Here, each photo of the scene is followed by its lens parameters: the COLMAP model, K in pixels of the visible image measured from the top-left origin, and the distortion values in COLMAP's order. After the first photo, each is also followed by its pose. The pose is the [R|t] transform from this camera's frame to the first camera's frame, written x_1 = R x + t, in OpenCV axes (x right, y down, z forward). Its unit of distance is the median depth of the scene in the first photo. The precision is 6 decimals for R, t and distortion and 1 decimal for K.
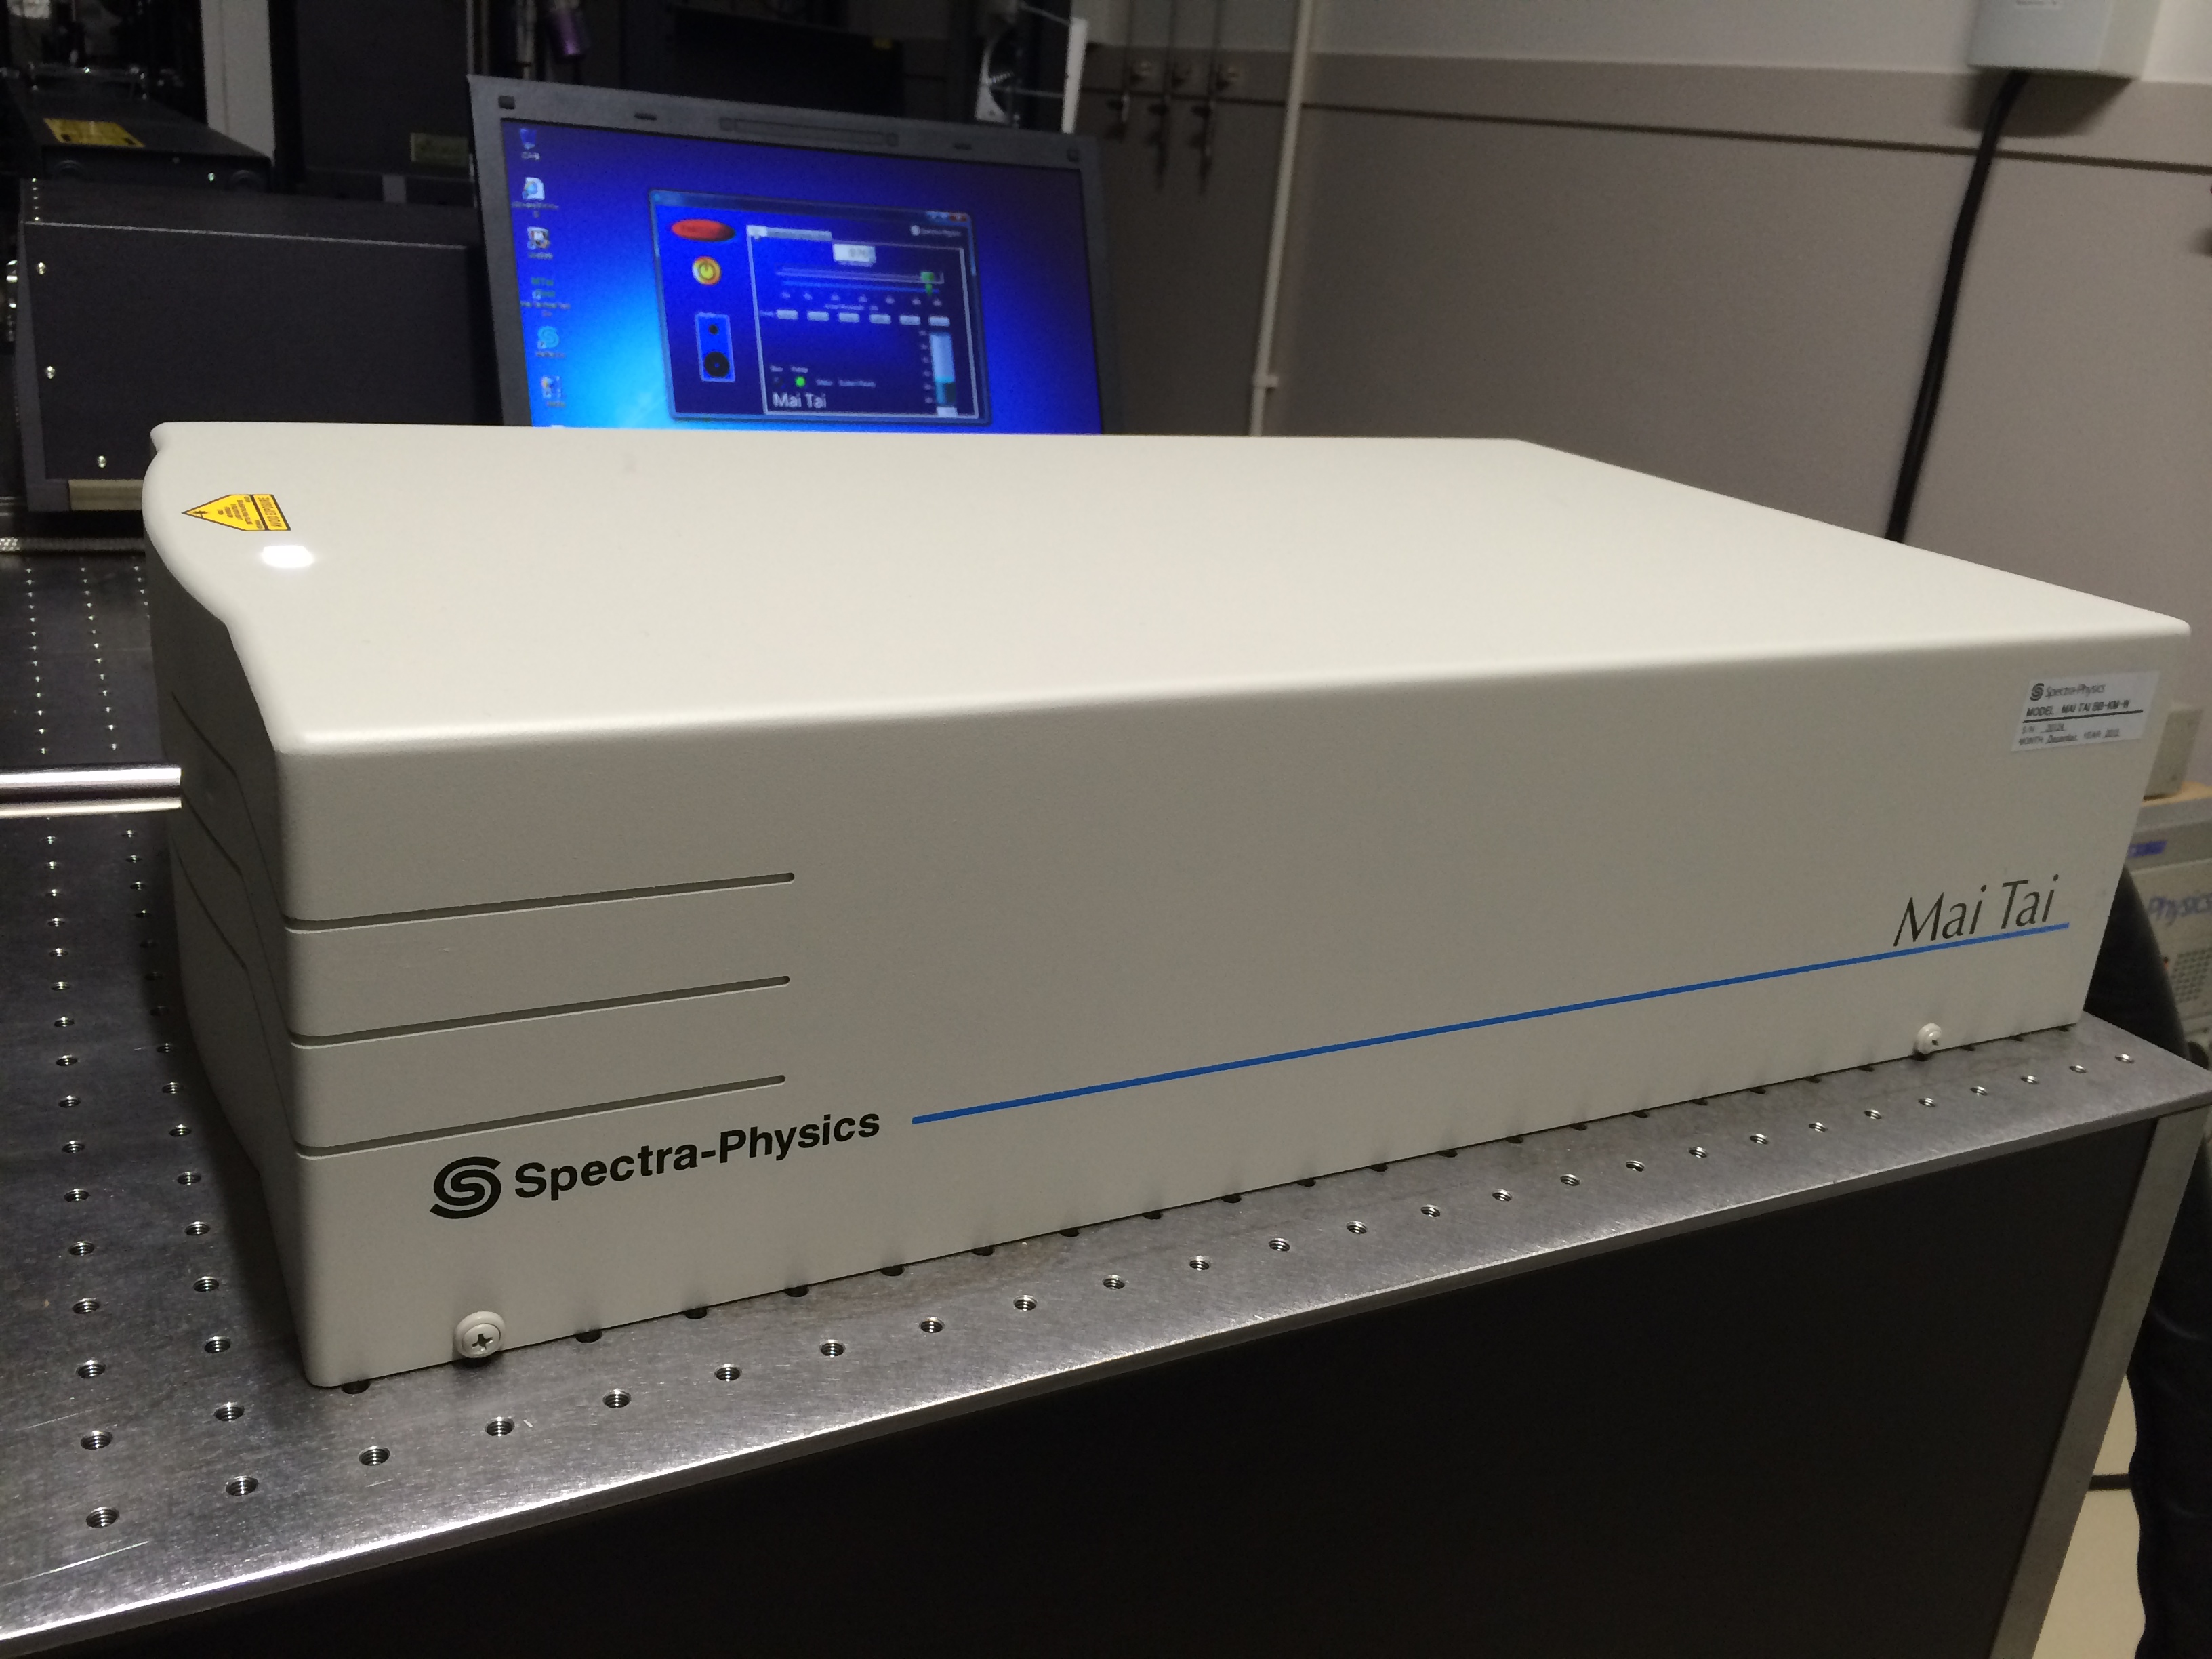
lens RADIAL K [[1916.6, 0, 1106.0], [0, 1916.6, 829.5], [0, 0, 1]] dist [0.093813, -0.157922]
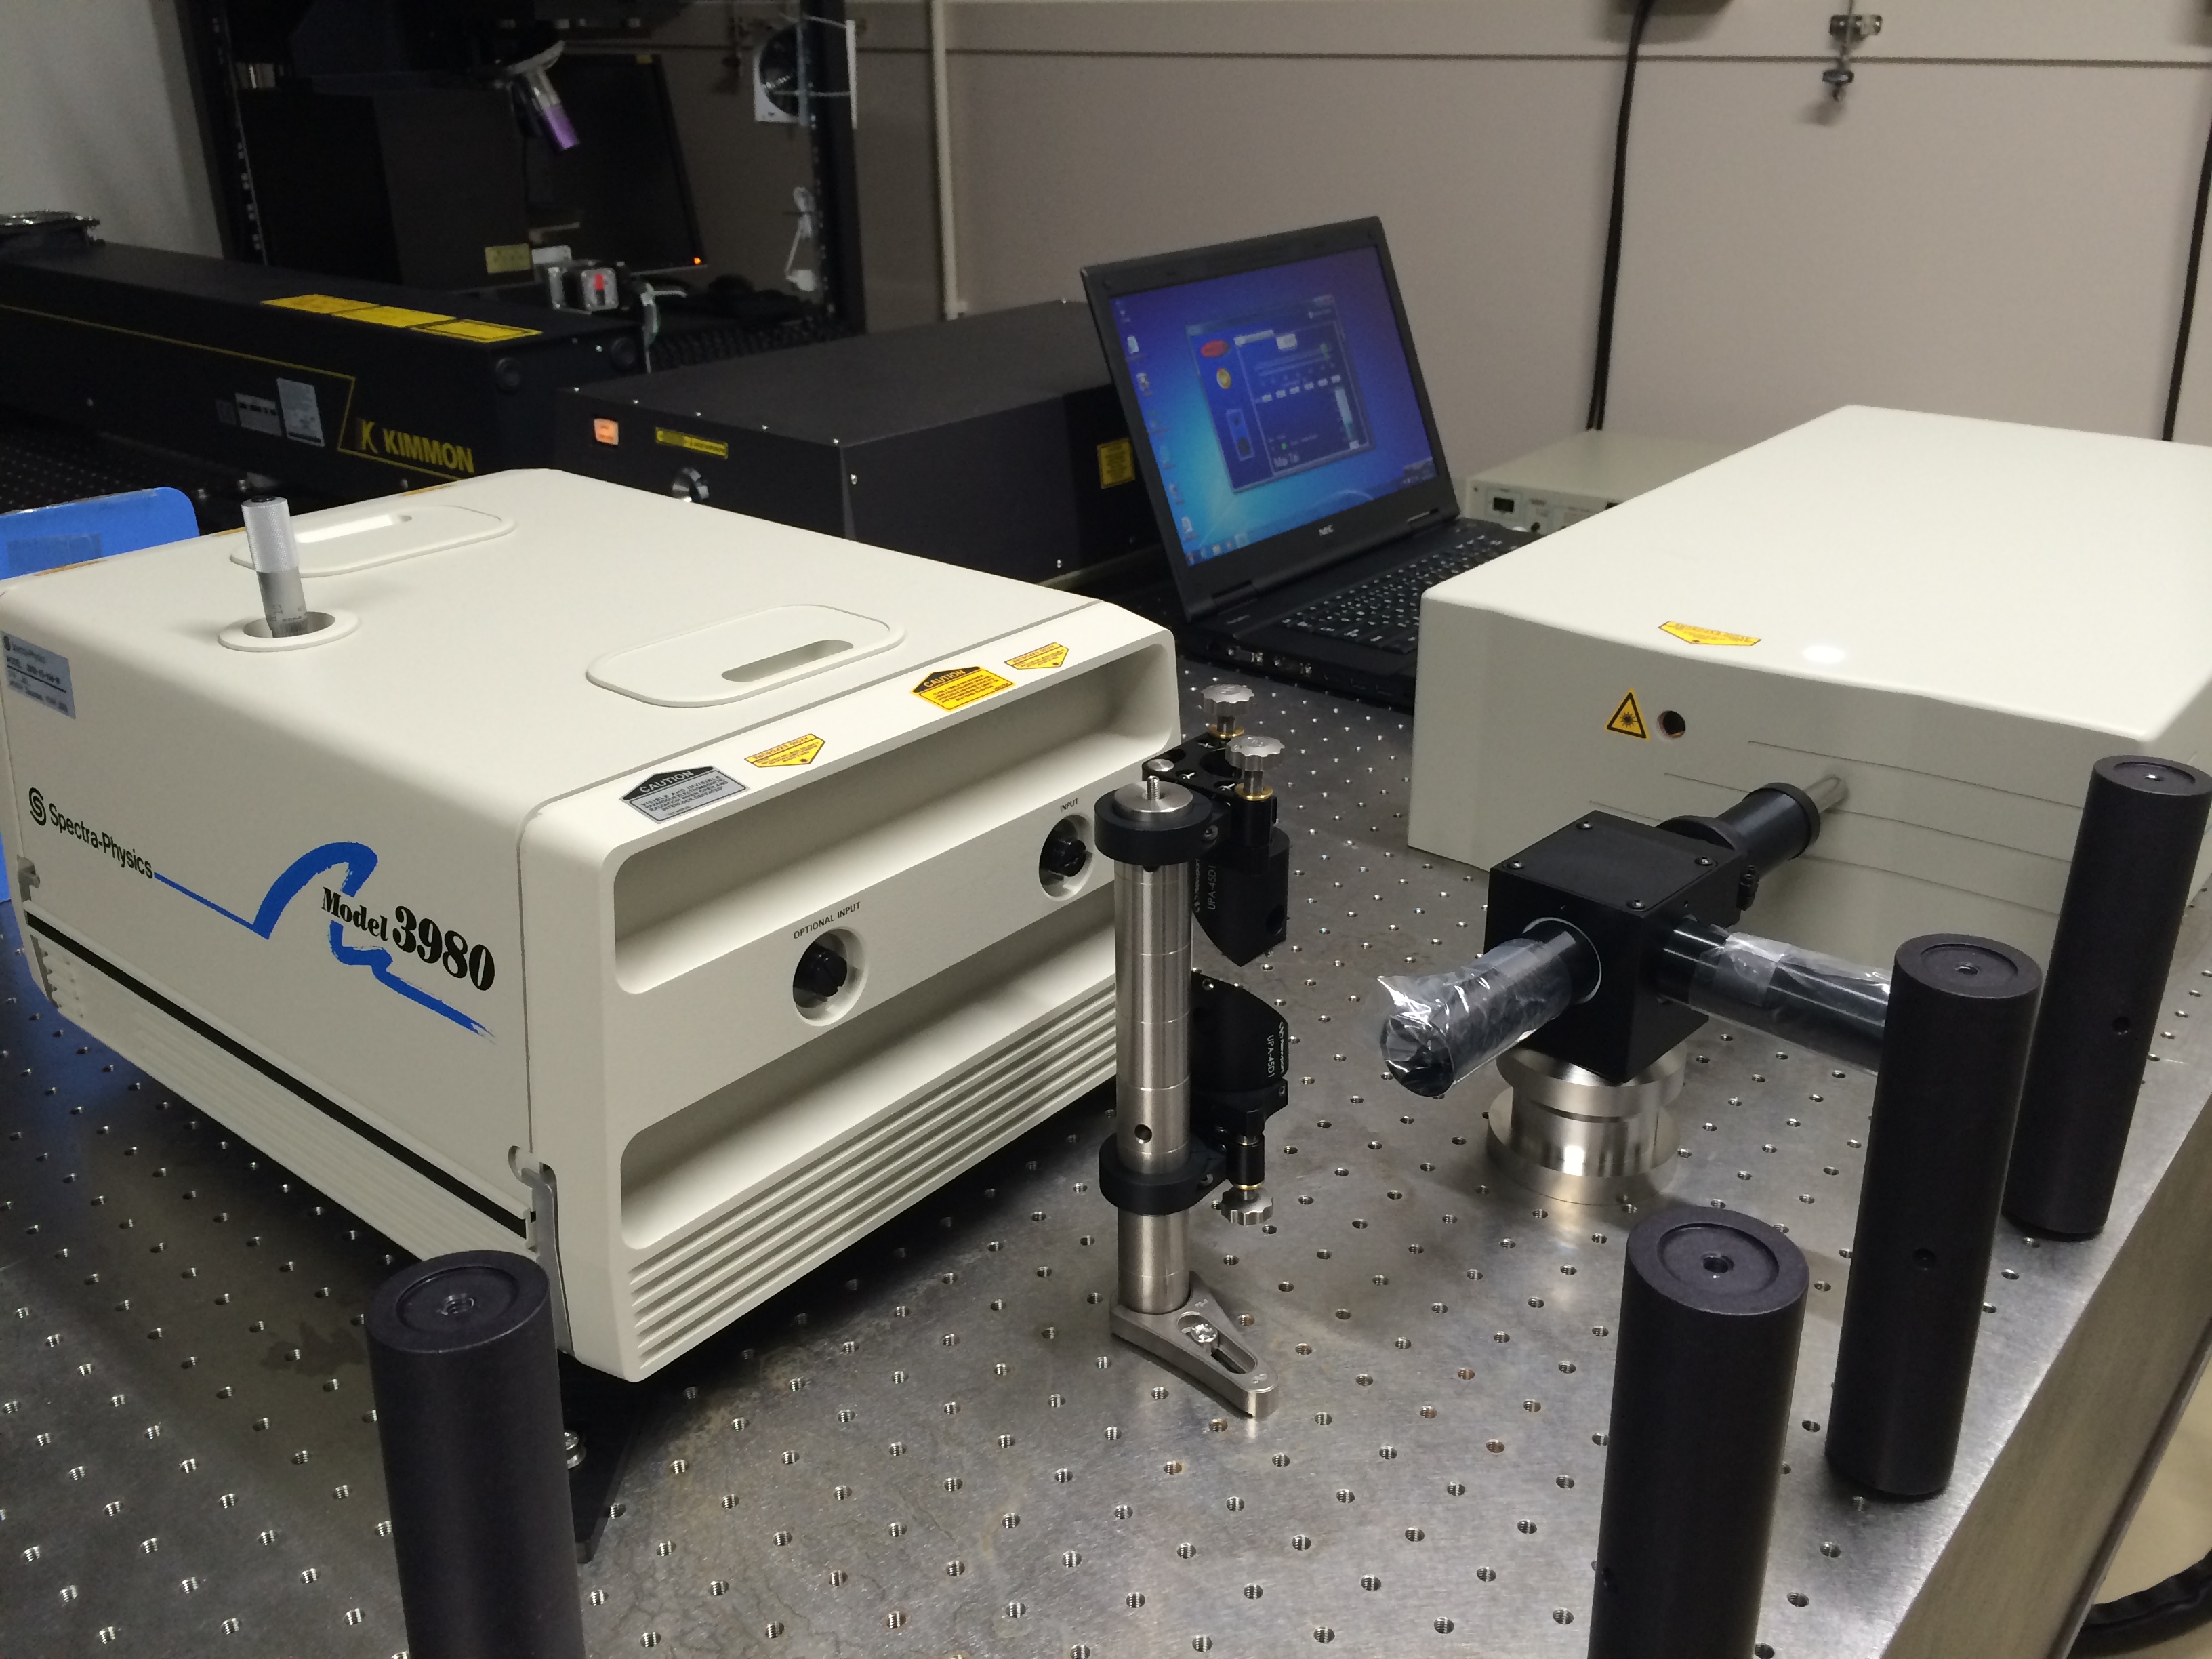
lens RADIAL K [[1916.6, 0, 1106.0], [0, 1916.6, 829.5], [0, 0, 1]] dist [0.093813, -0.157922]
pose [[0.923214, -0.243816, 0.297036, -0.714437], [0.220337, 0.969126, 0.110662, -0.145233], [-0.314847, -0.036717, 0.948432, -0.231118]]
